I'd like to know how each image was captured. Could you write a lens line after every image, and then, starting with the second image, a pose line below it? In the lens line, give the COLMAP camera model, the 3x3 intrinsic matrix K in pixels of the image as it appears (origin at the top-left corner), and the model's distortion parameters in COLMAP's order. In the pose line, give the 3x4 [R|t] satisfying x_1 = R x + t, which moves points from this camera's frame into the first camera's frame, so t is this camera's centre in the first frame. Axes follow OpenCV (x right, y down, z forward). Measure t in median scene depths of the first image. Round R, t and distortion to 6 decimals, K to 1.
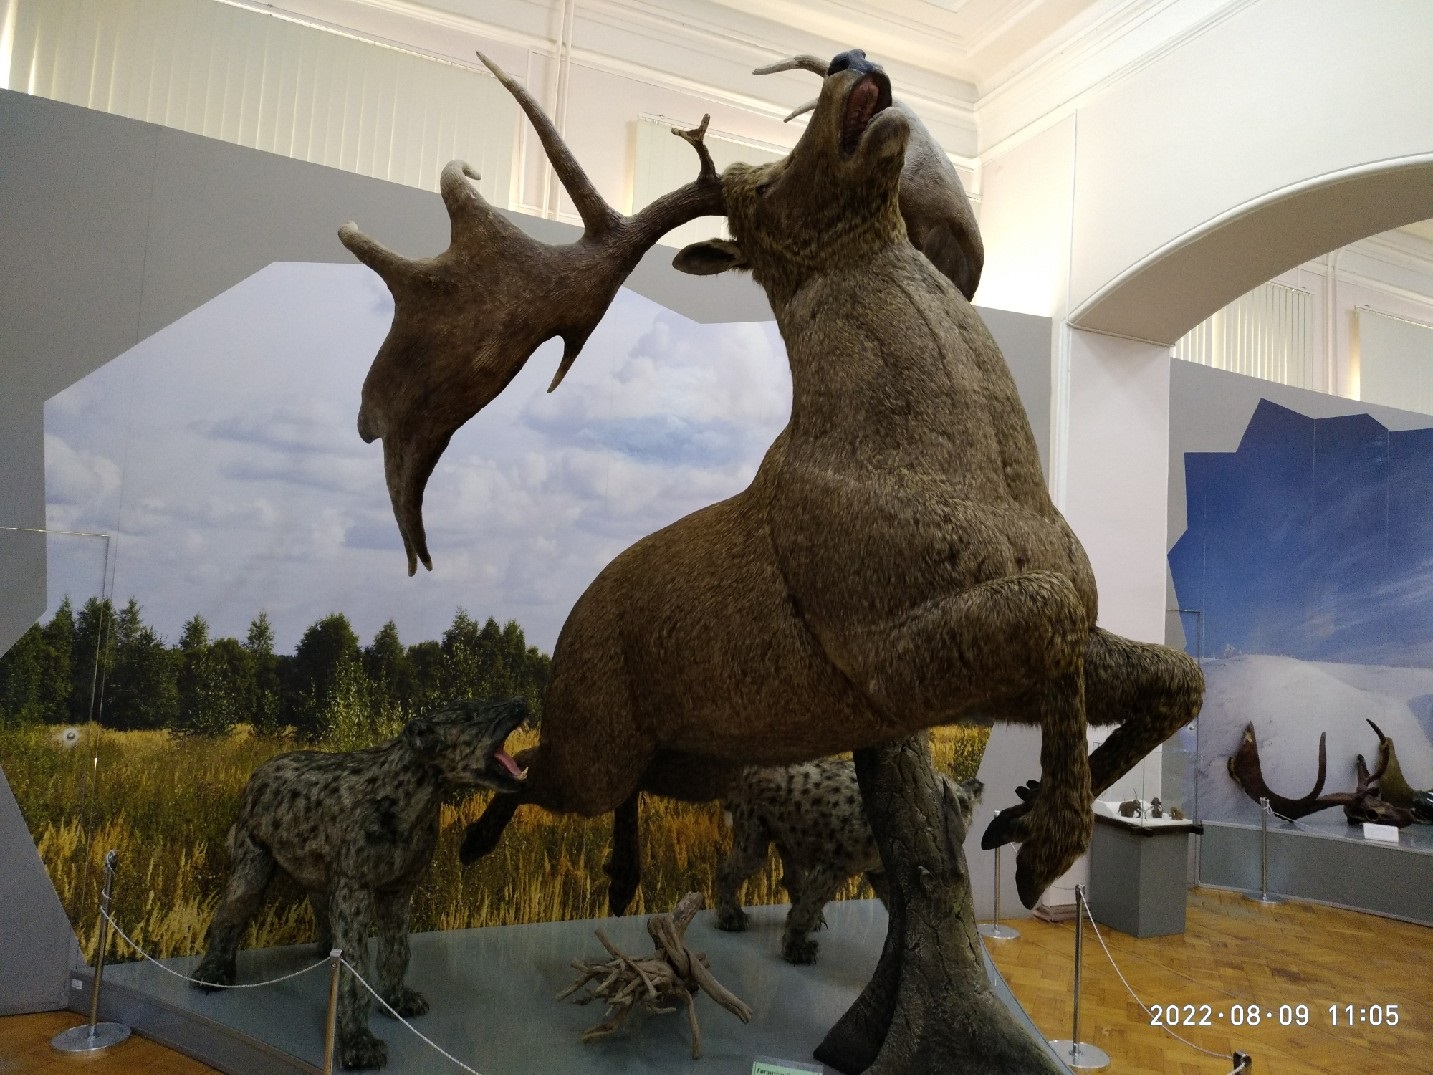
lens RADIAL K [[1023.0, 0, 716.9], [0, 1023.0, 533.6], [0, 0, 1]] dist [0.000194, 0.001203]
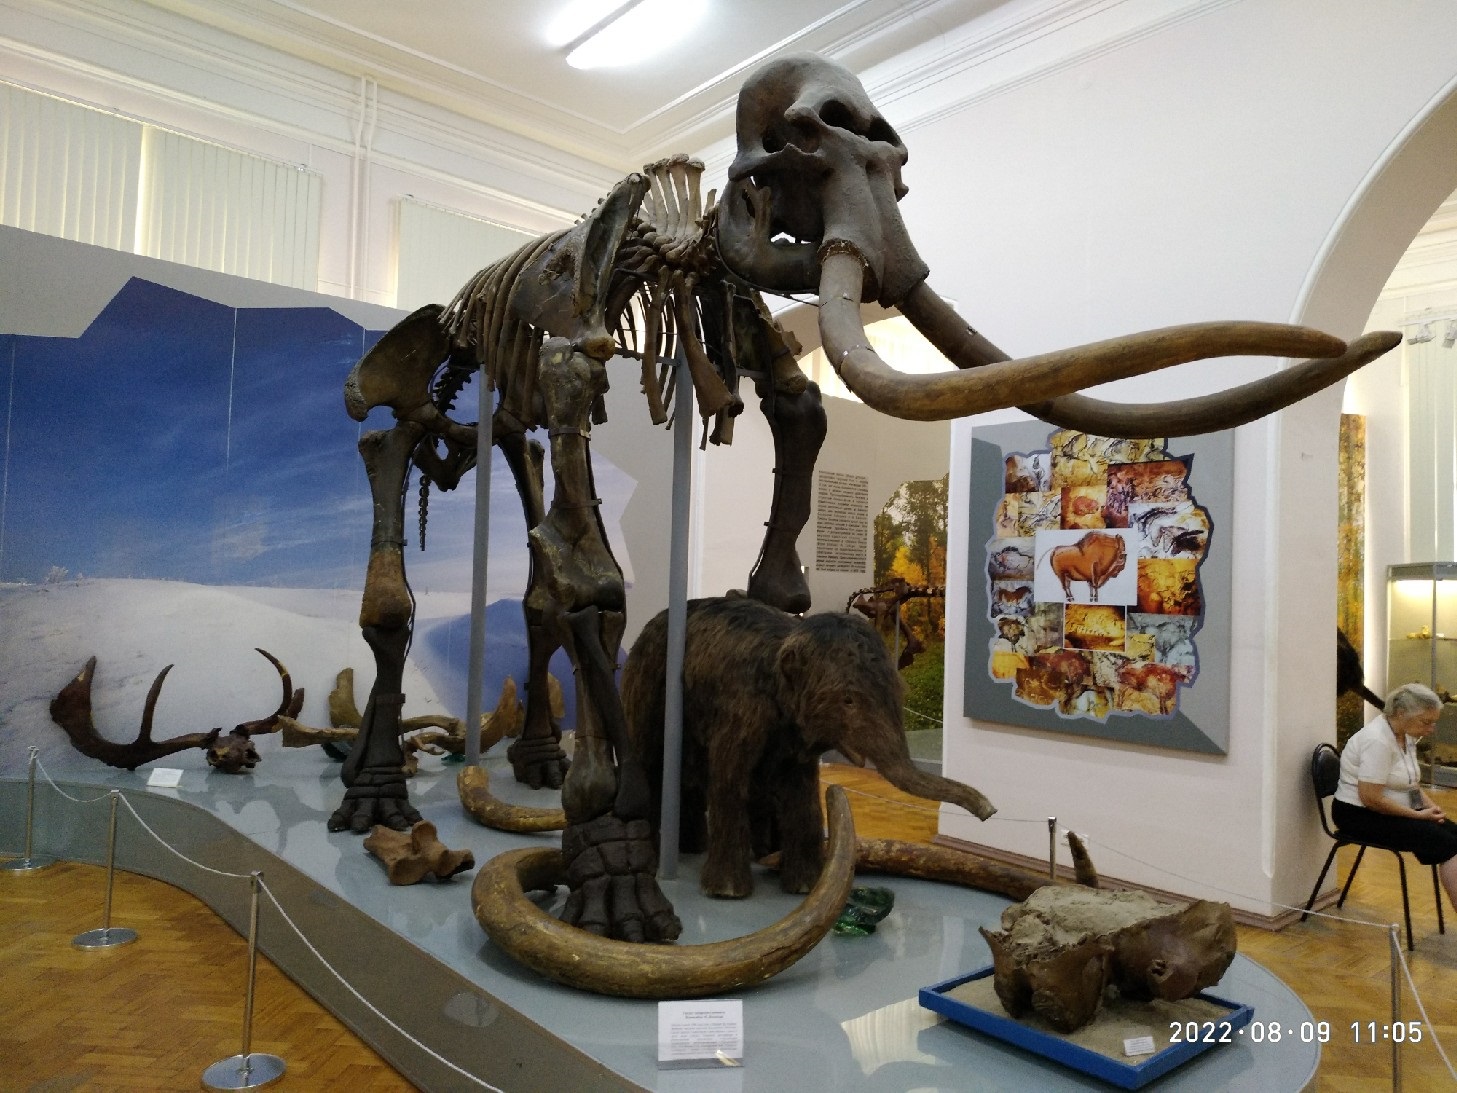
lens RADIAL K [[1040.1, 0, 728.0], [0, 1040.1, 549.8], [0, 0, 1]] dist [0.000194, 0.001203]
pose [[0.956639, -0.011245, 0.291060, 0.737601], [-0.007761, 0.997916, 0.064061, 0.033610], [-0.291174, -0.063542, 0.954558, 0.024686]]
